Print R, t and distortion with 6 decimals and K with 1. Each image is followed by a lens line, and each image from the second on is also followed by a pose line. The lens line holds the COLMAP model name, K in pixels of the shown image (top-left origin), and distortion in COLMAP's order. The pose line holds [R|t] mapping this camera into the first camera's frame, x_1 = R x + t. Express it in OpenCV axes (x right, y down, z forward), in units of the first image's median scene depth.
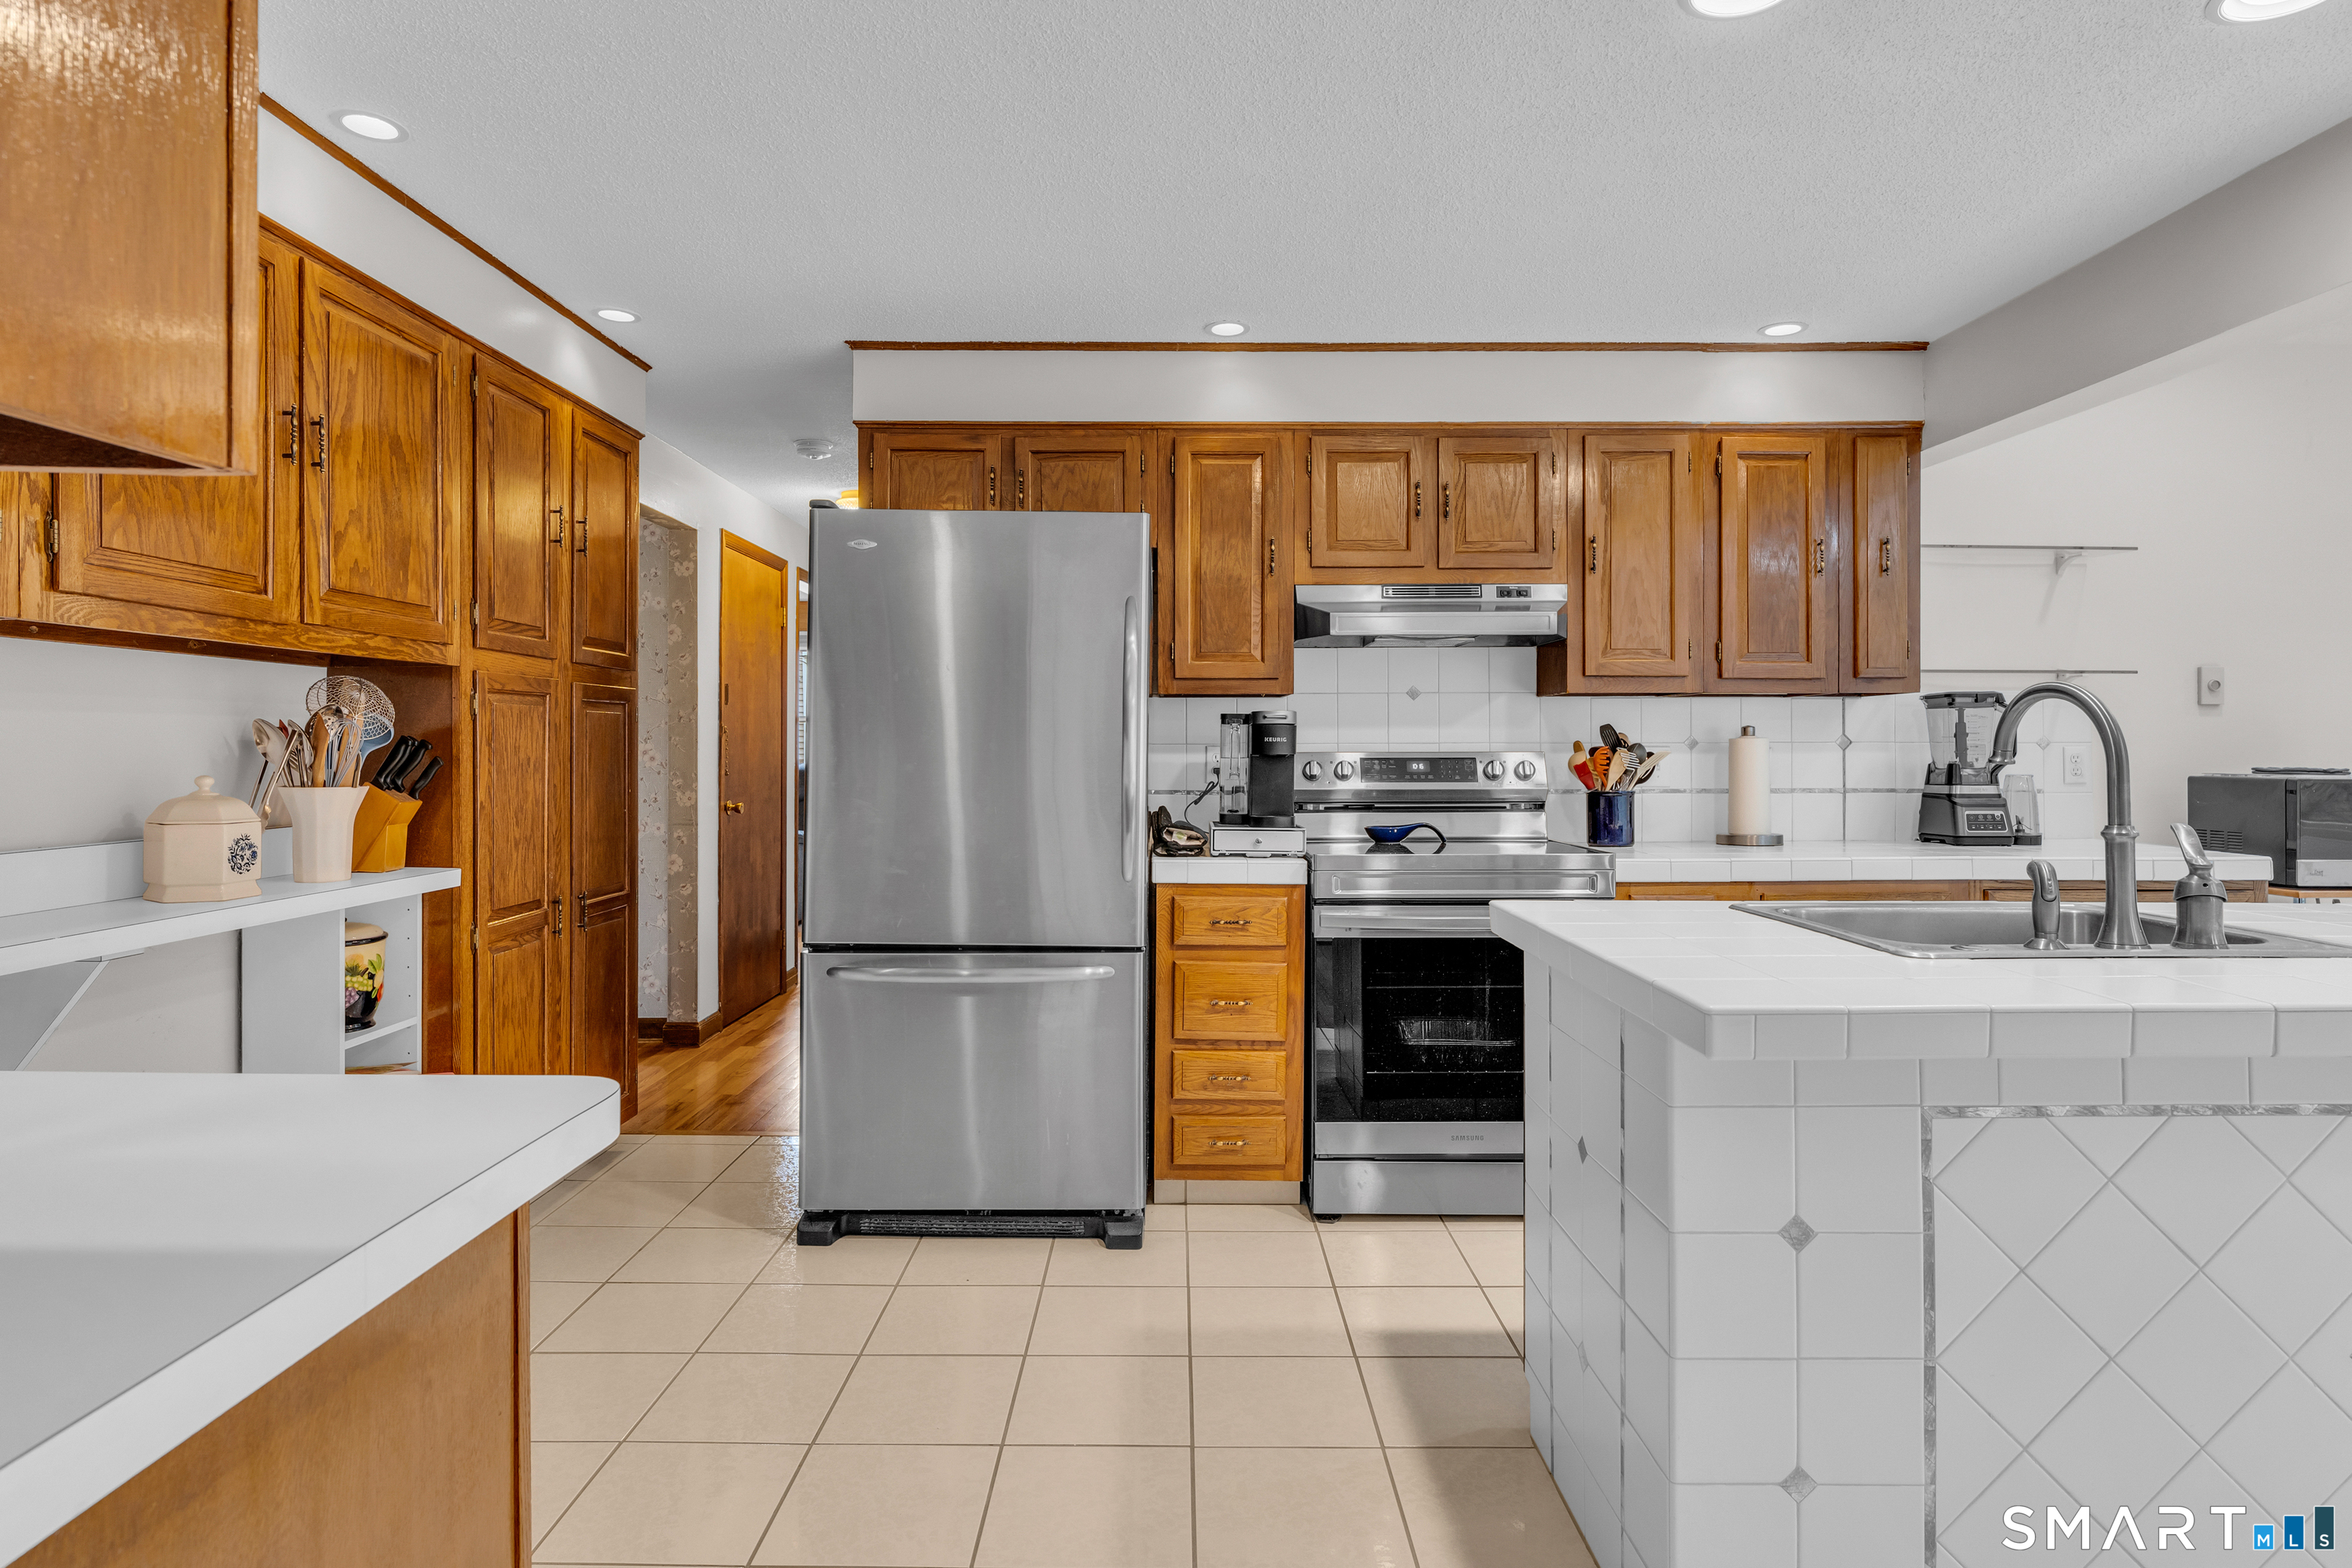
lens RADIAL K [[1253.6, 0, 1173.3], [0, 1253.6, 748.9], [0, 0, 1]] dist [-0.001043, -0.001683]
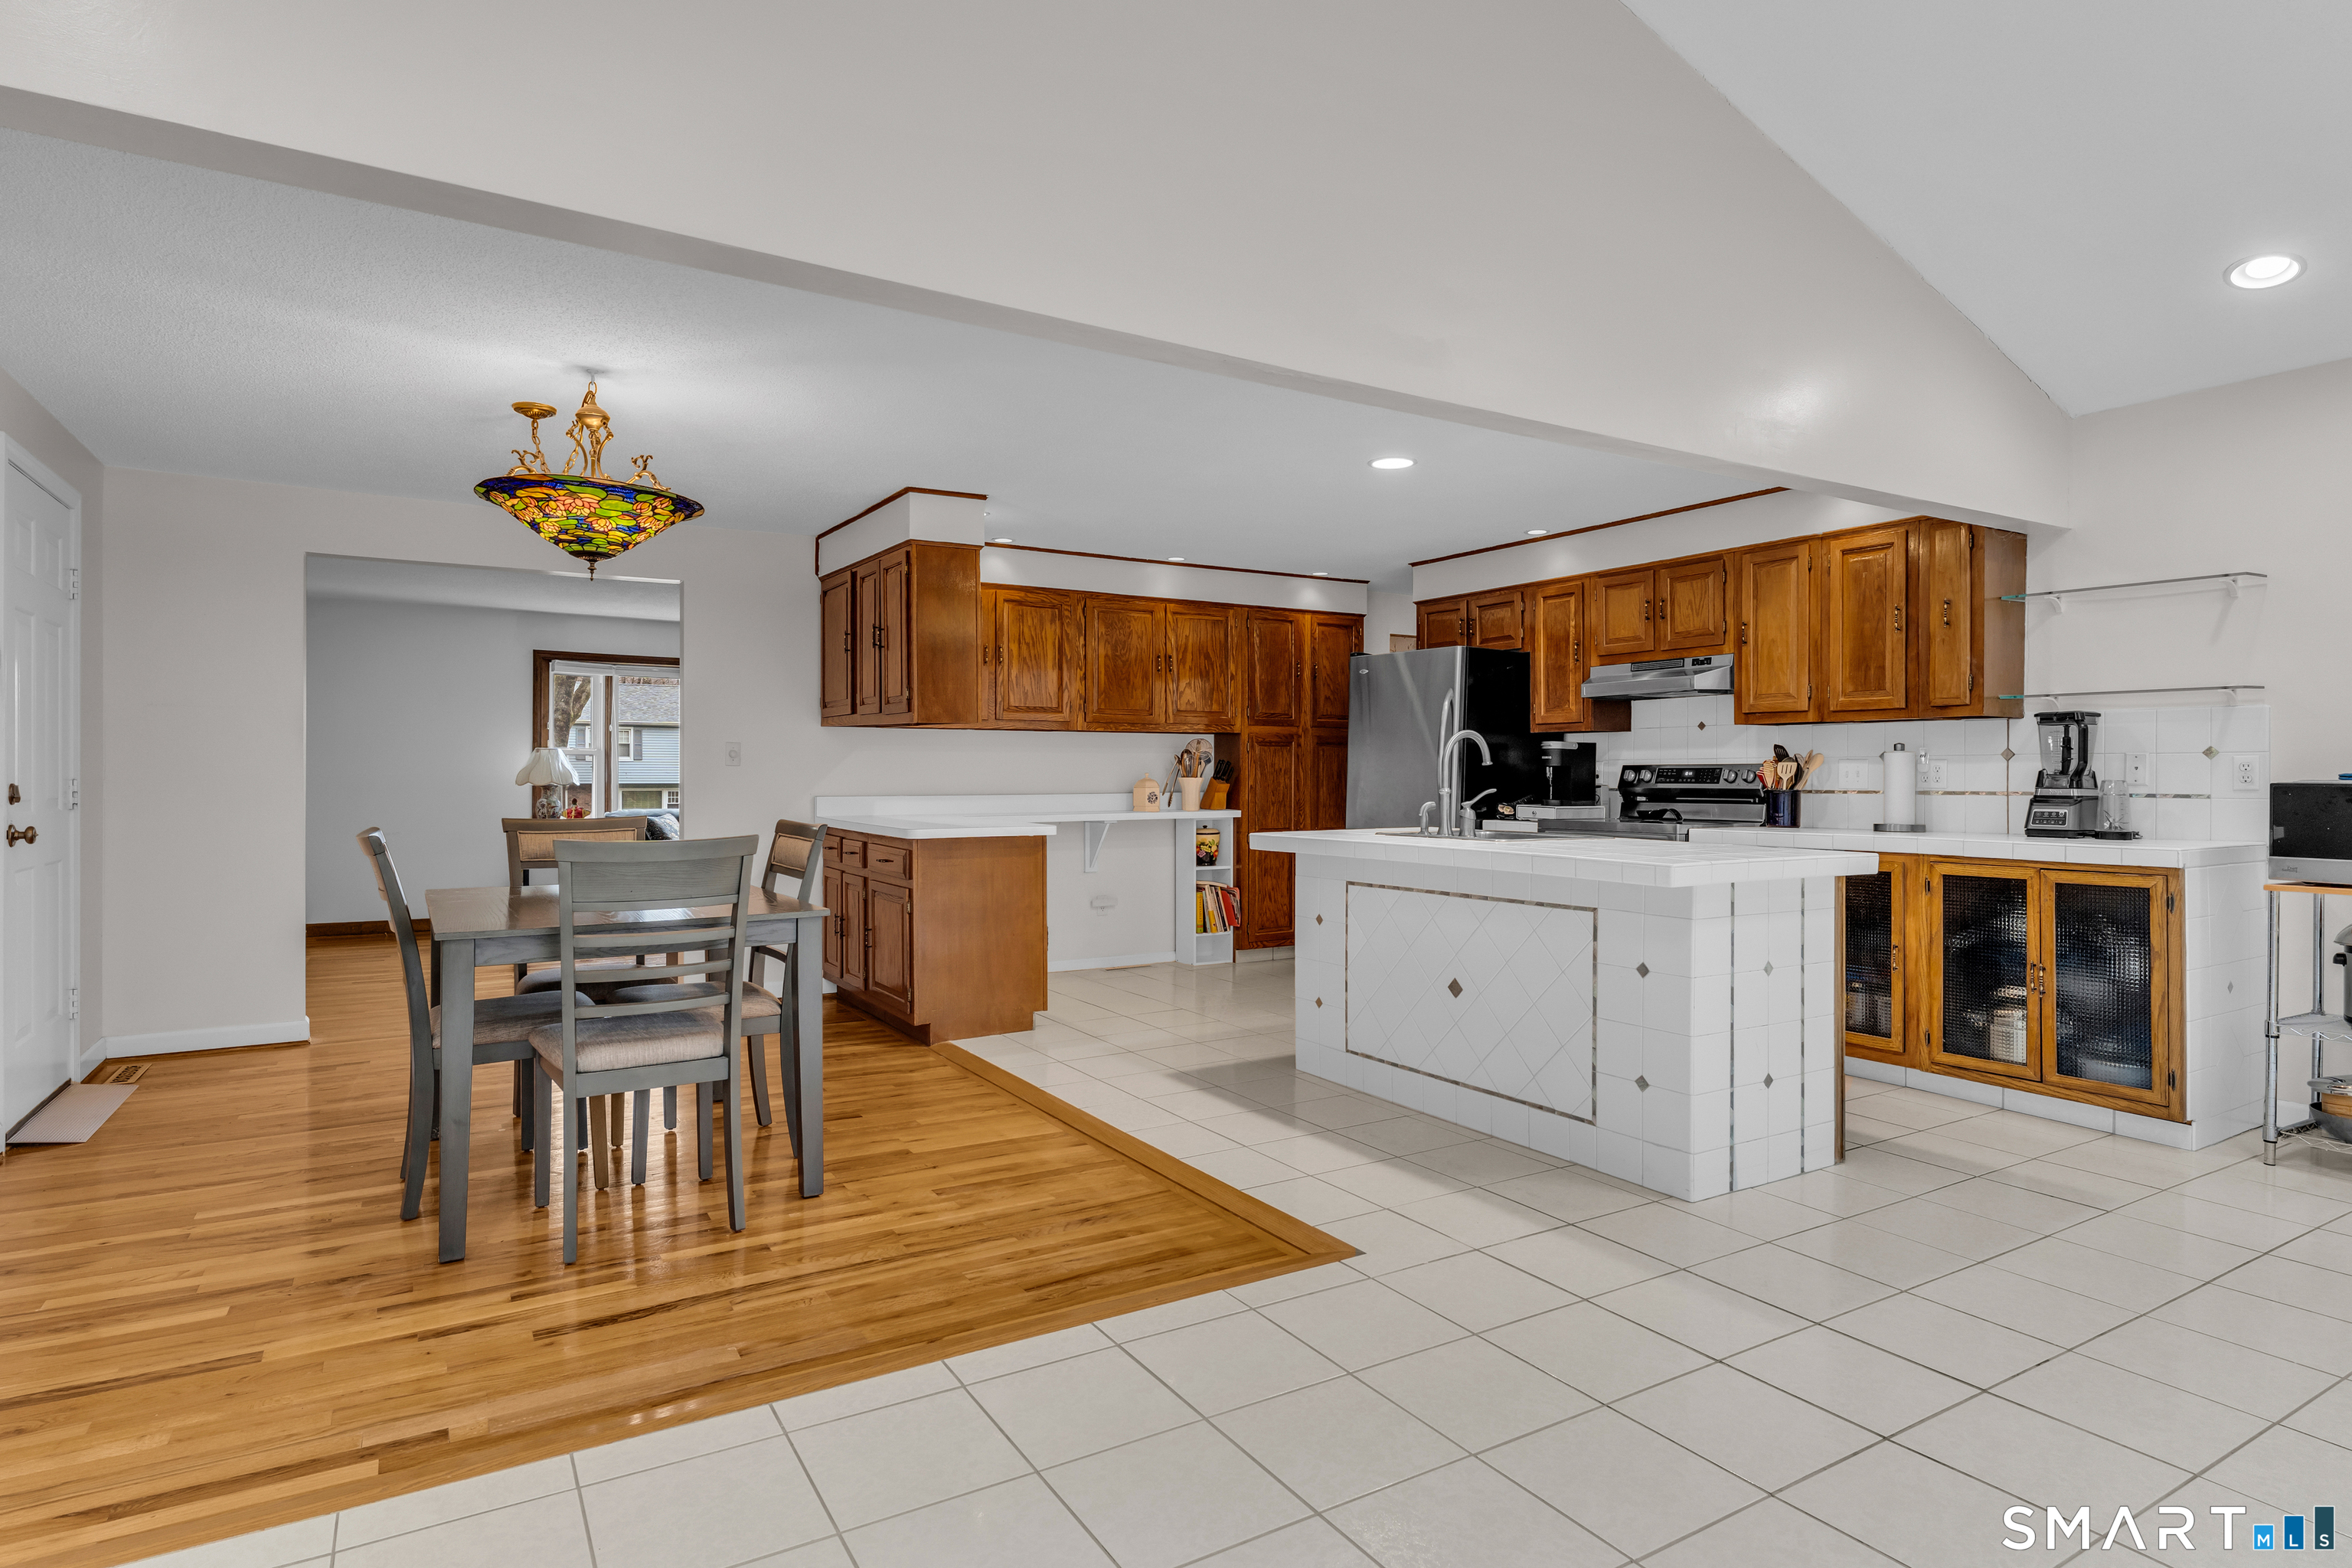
lens RADIAL K [[1253.6, 0, 1167.7], [0, 1253.6, 767.6], [0, 0, 1]] dist [-0.001043, -0.001683]
pose [[0.515631, -0.004206, -0.856800, 1.272415], [-0.001005, 0.999984, -0.005513, 0.016865], [0.856810, 0.003703, 0.515619, -0.381237]]
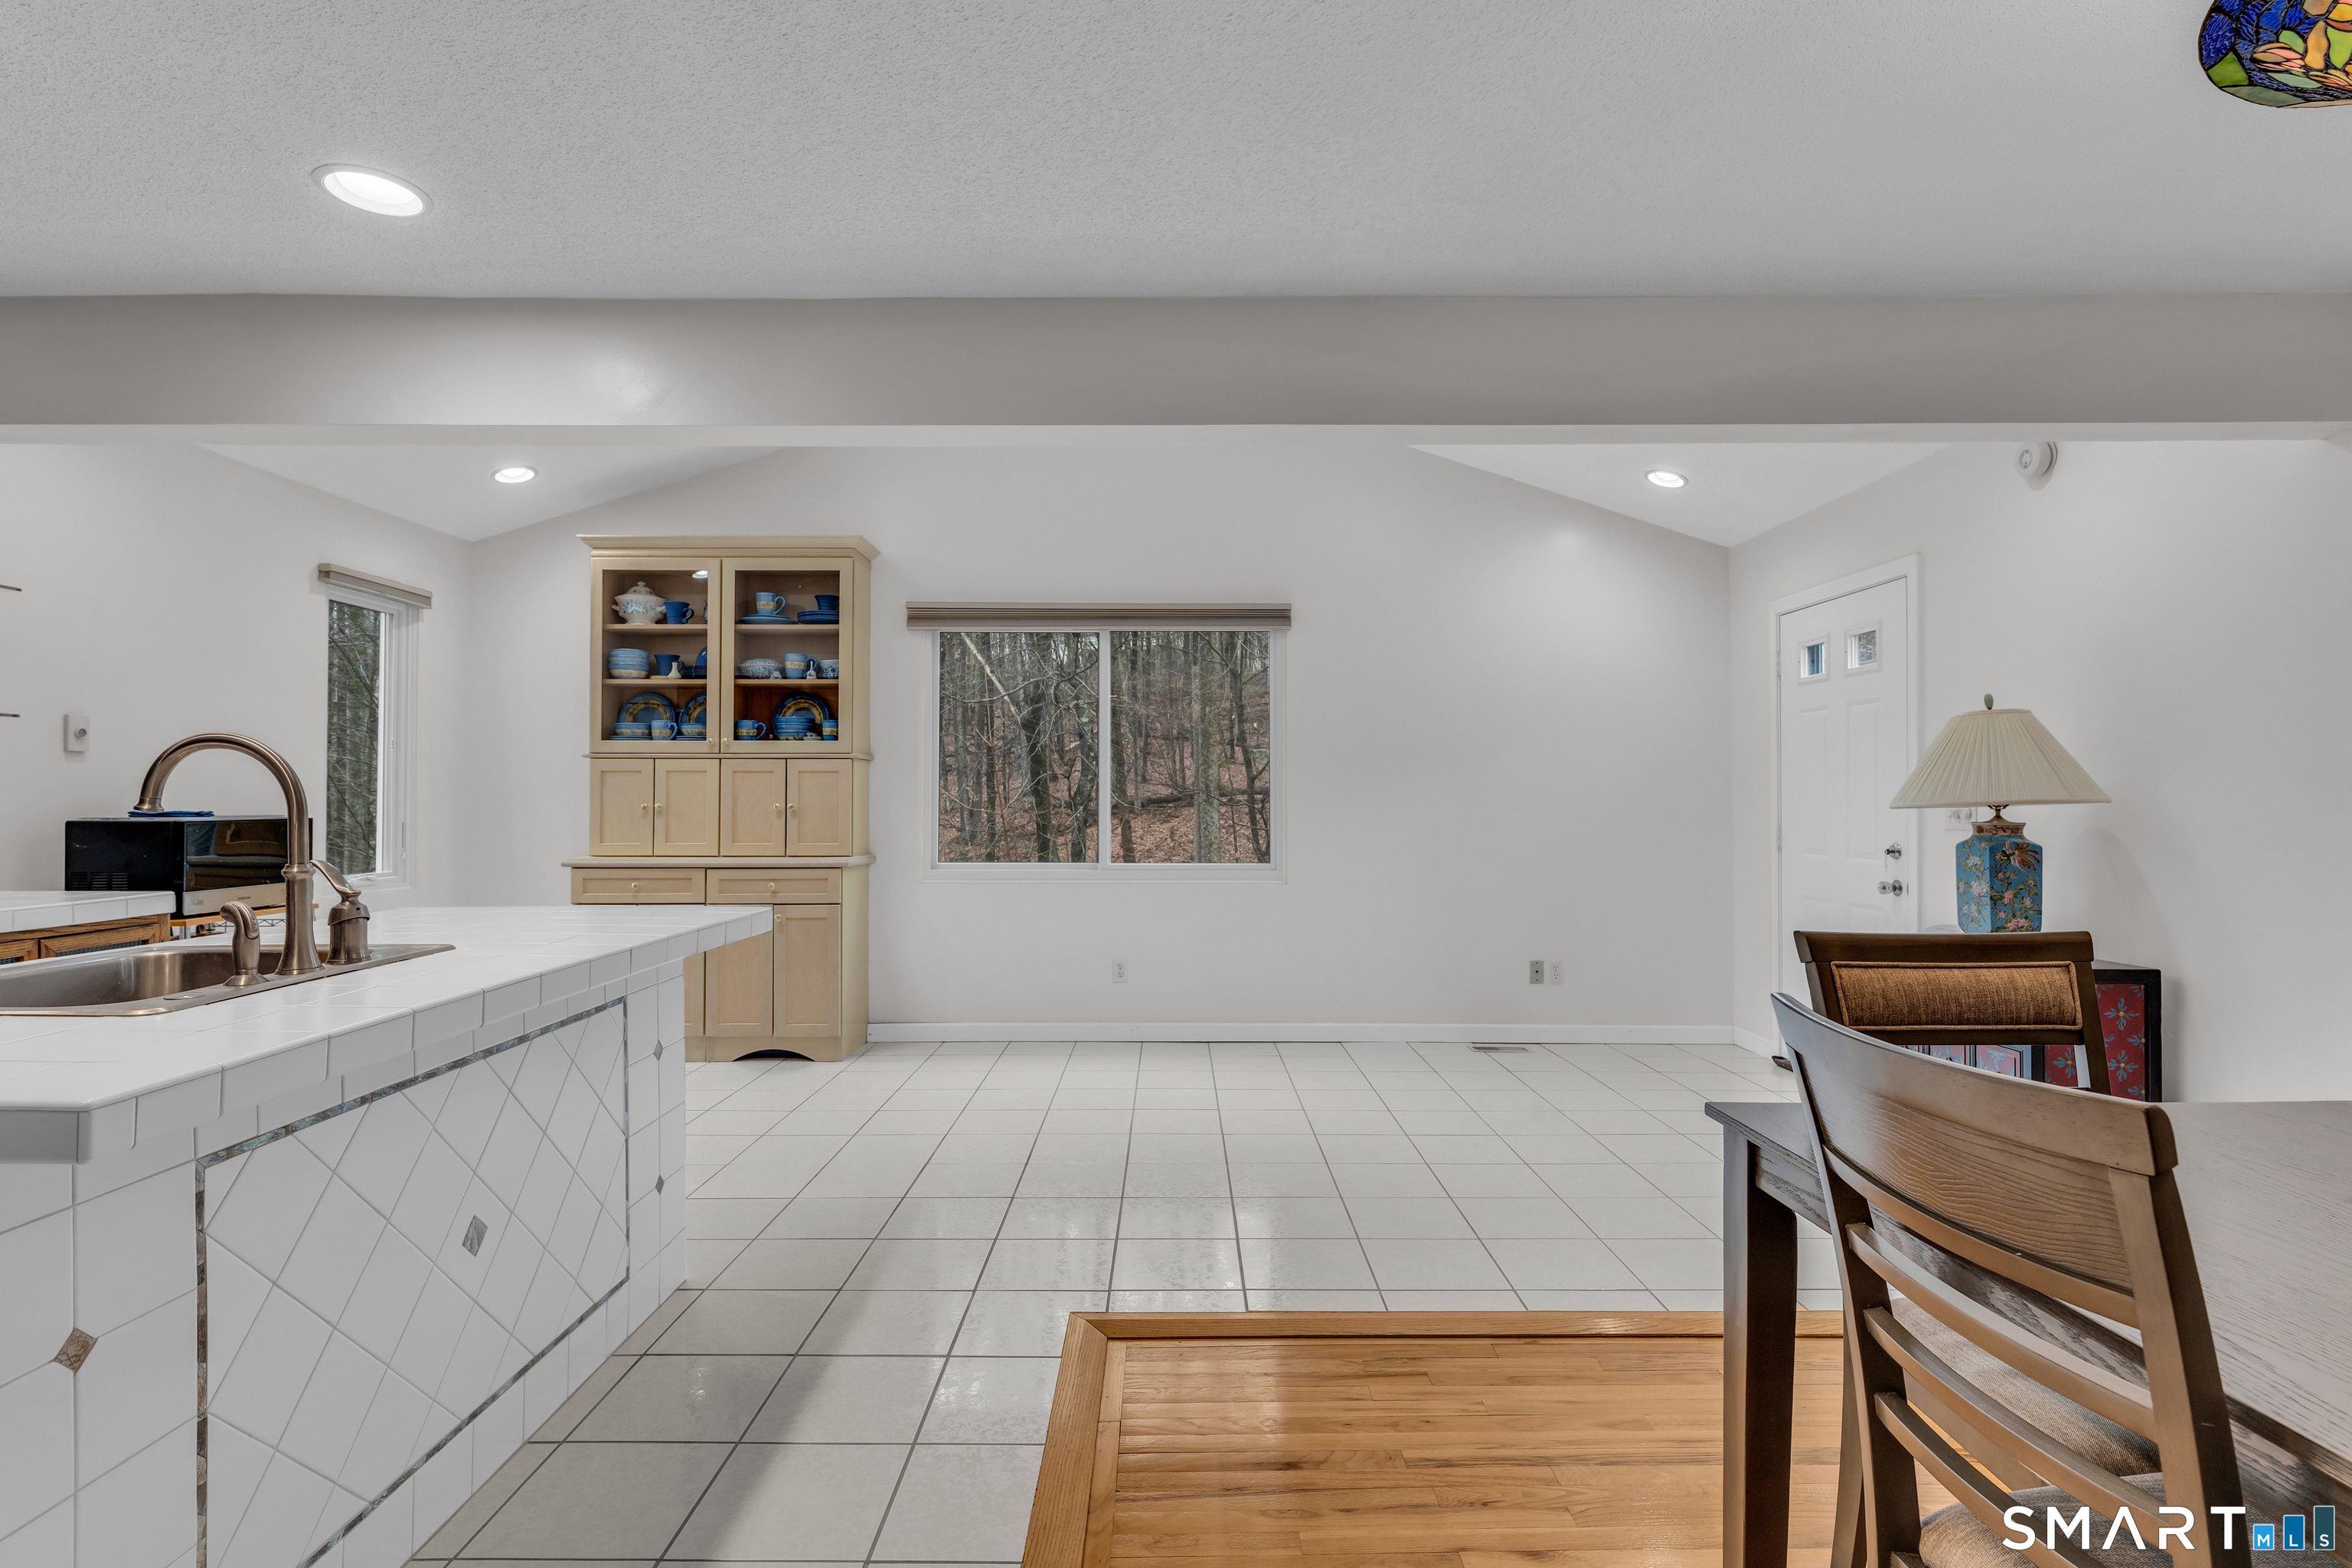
lens RADIAL K [[1158.2, 0, 1176.2], [0, 1158.2, 770.0], [0, 0, 1]] dist [-0.004609, 0.002000]
pose [[-0.002725, 0.019412, 0.999808, -0.142181], [-0.000217, 0.999812, -0.019412, -0.002086], [-0.999996, -0.000270, -0.002720, 0.100927]]
